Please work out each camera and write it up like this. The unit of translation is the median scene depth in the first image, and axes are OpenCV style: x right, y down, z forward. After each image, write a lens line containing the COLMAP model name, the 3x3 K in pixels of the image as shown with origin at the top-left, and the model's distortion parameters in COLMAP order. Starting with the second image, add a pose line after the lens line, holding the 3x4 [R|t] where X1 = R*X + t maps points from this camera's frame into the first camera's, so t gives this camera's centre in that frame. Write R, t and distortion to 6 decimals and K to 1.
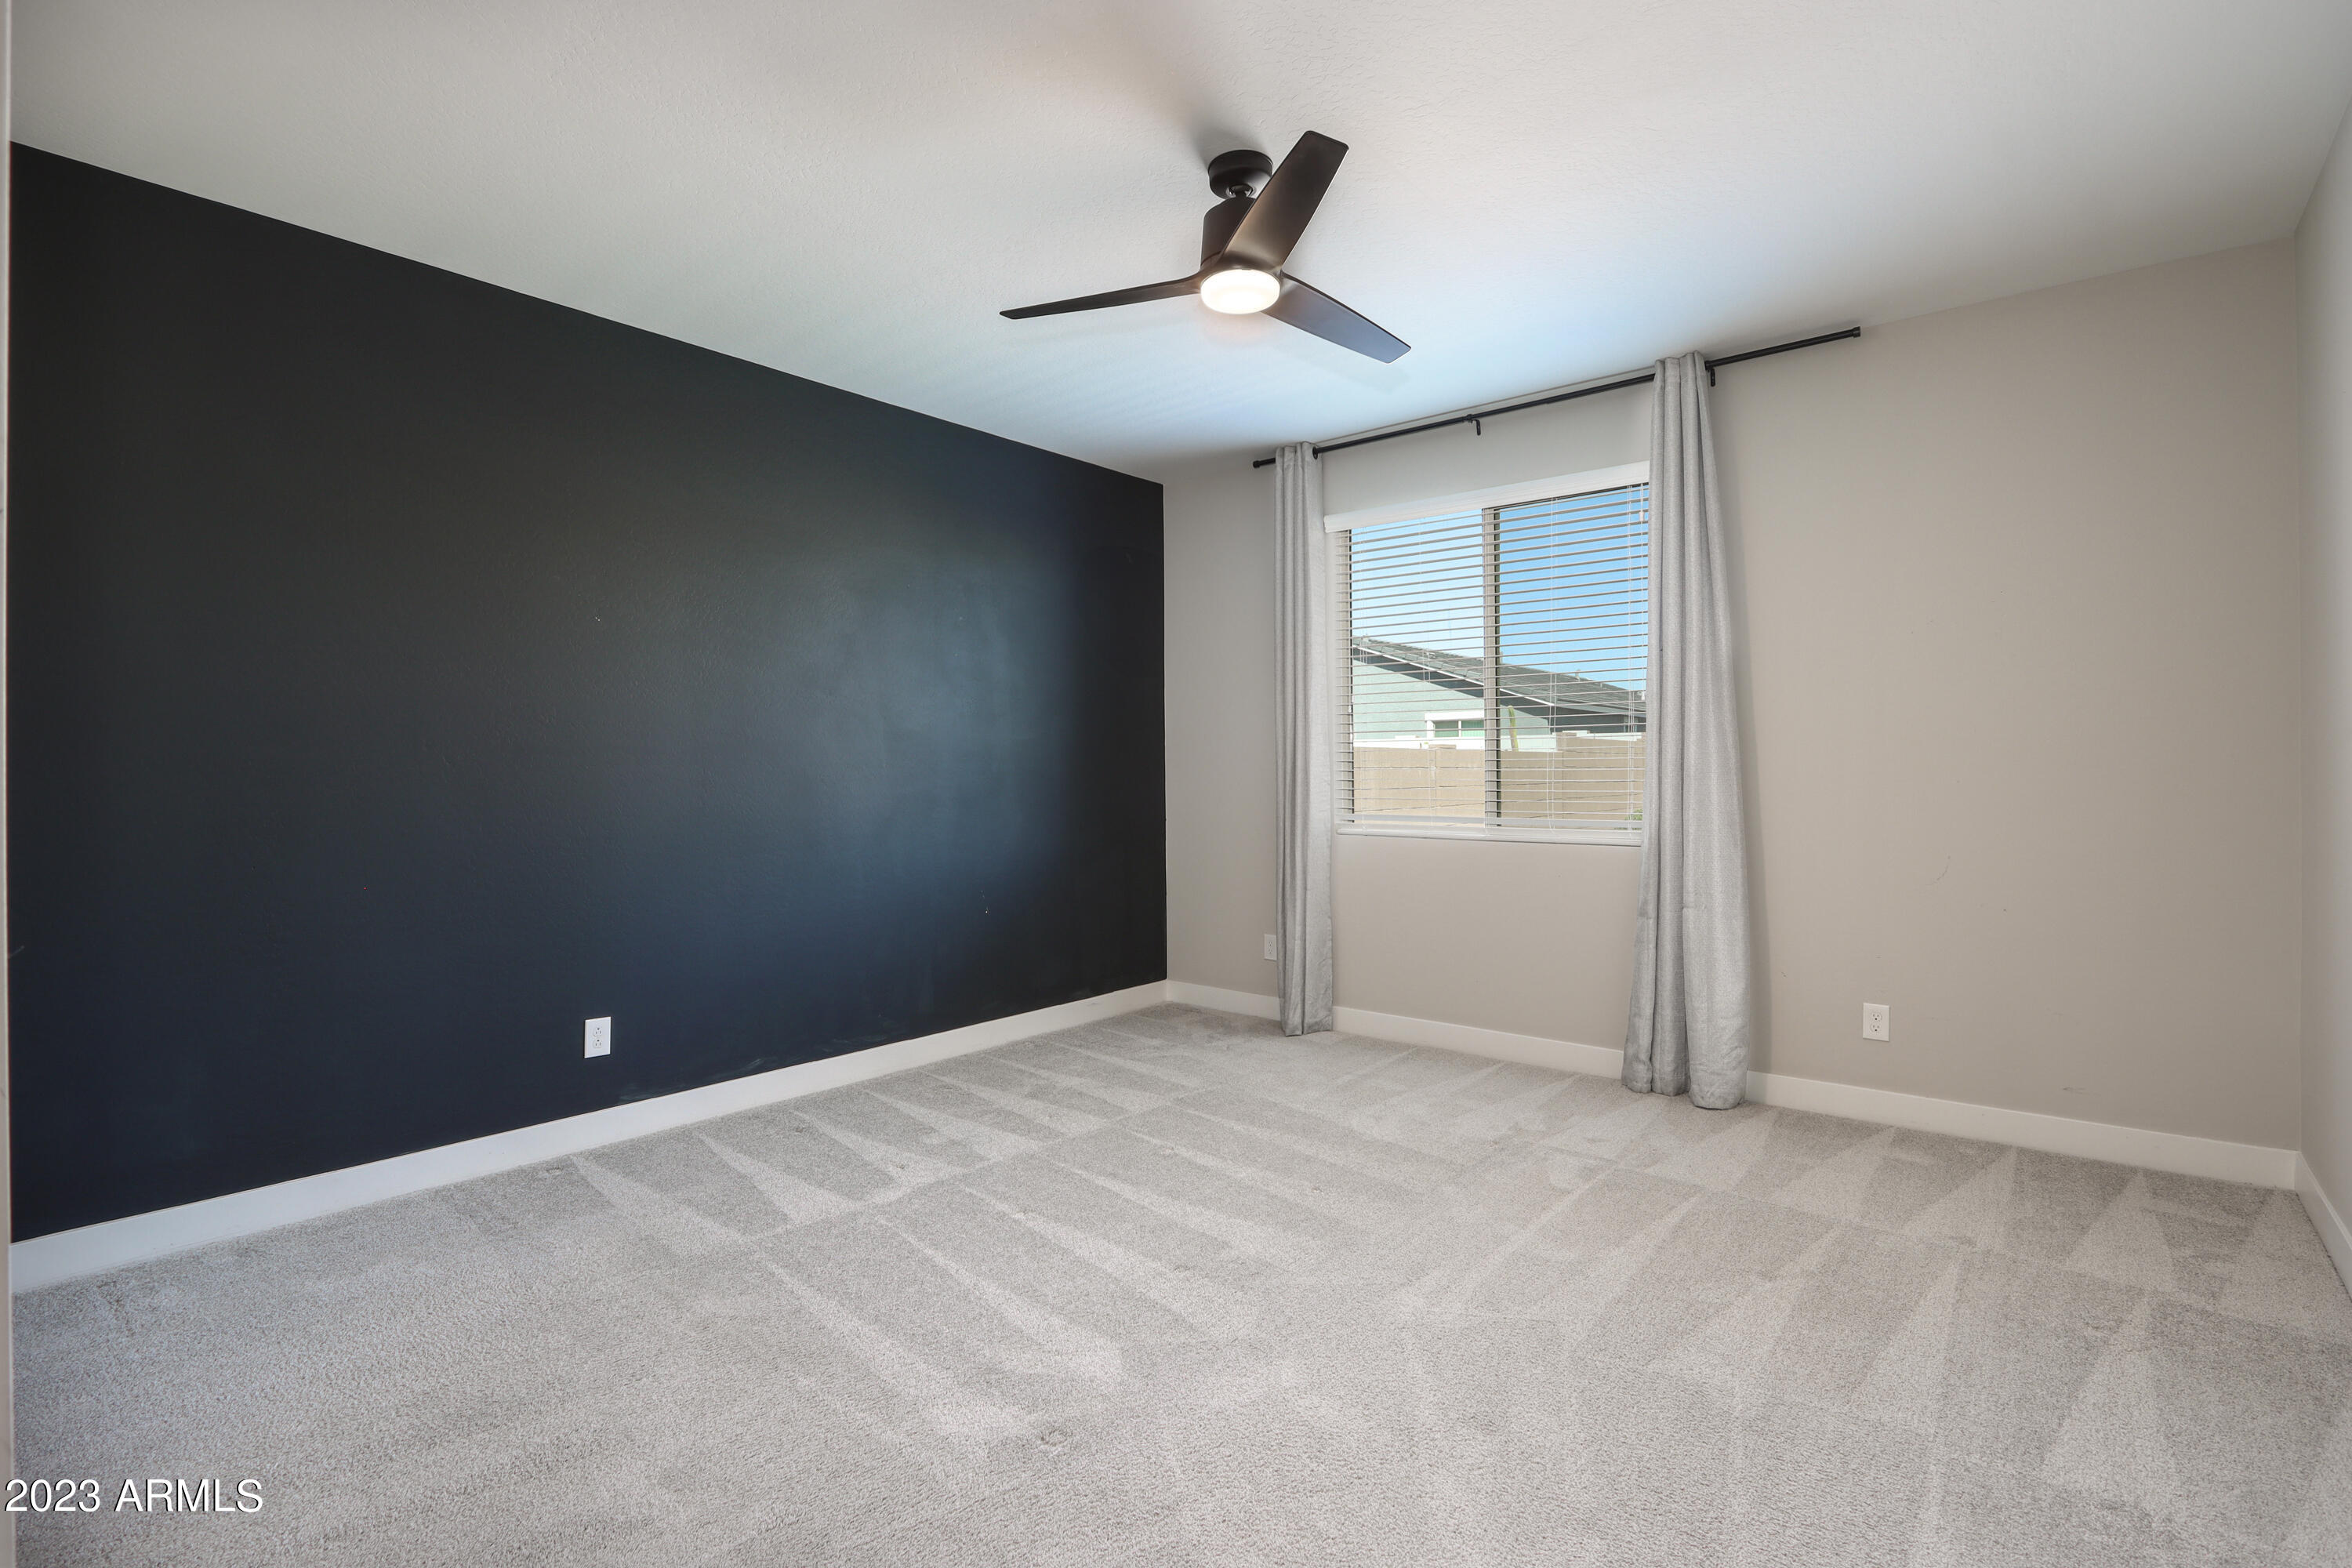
lens RADIAL K [[1097.6, 0, 1176.7], [0, 1097.6, 777.7], [0, 0, 1]] dist [-0.016227, -0.000021]
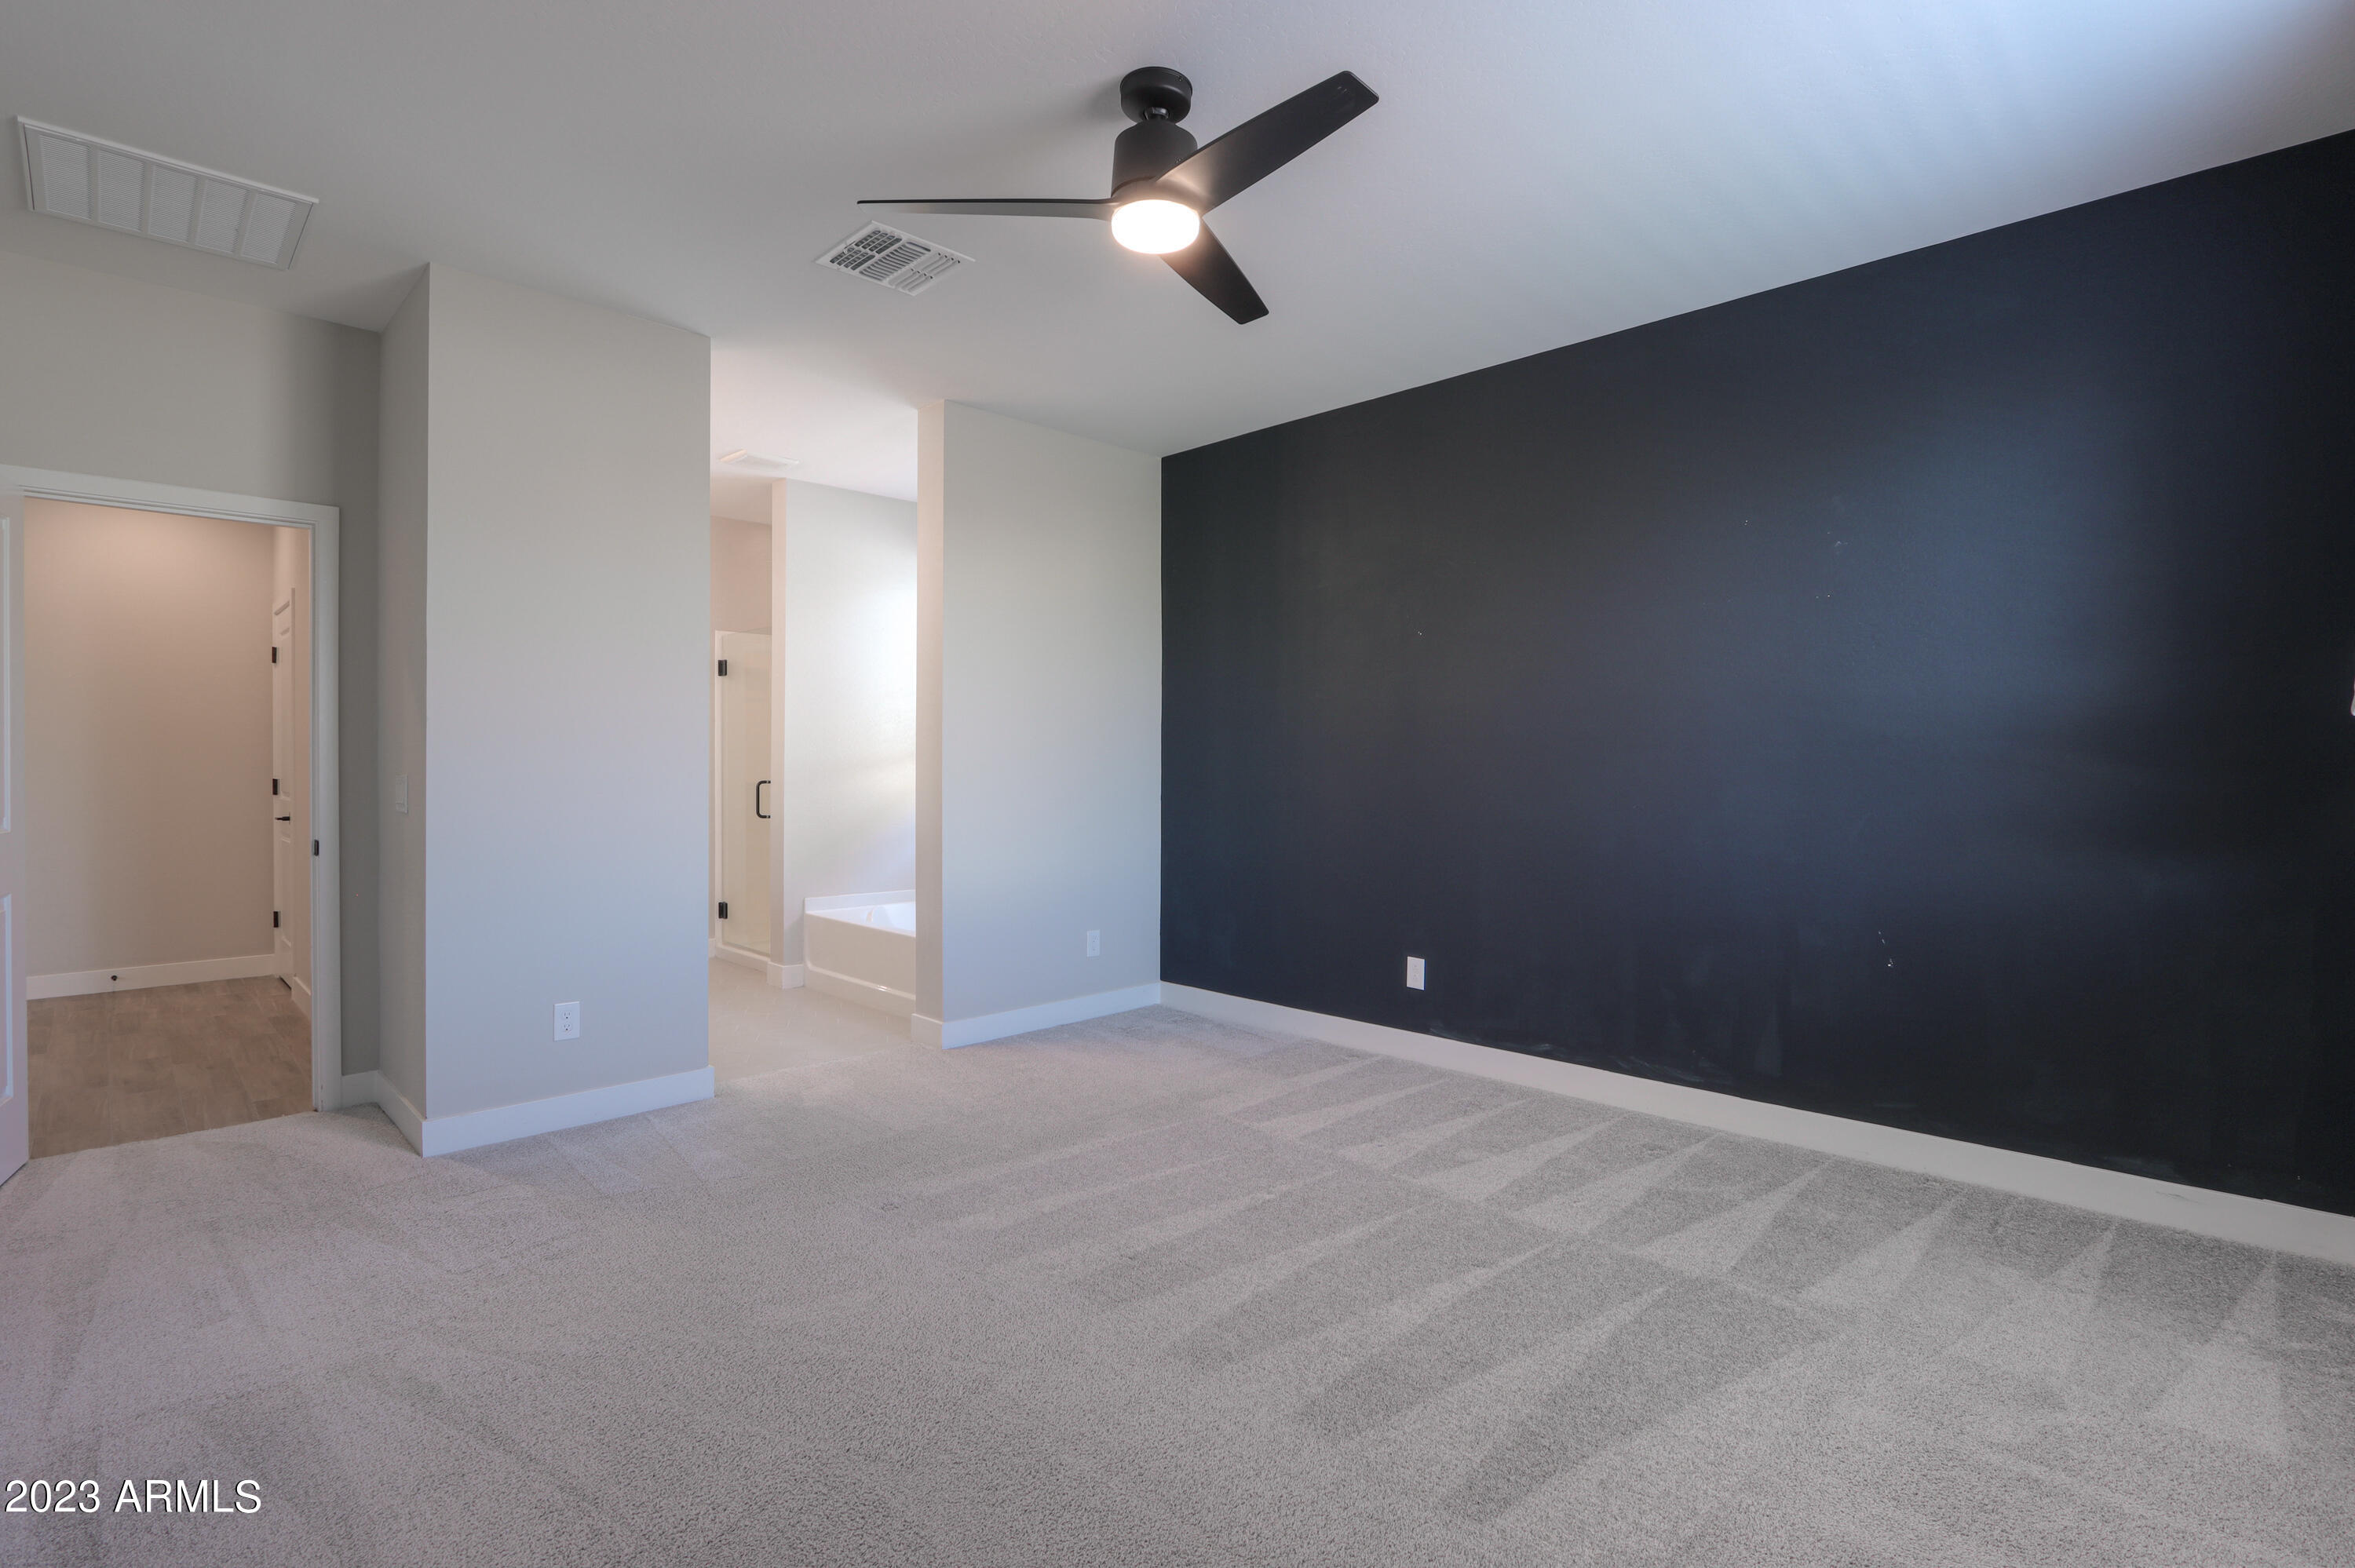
lens RADIAL K [[1098.8, 0, 1178.2], [0, 1098.8, 777.6], [0, 0, 1]] dist [-0.016227, -0.000021]
pose [[-0.092429, 0.009037, -0.995678, 0.671741], [-0.014257, 0.999844, 0.010398, 0.011334], [0.995617, 0.015156, -0.092286, 0.800086]]
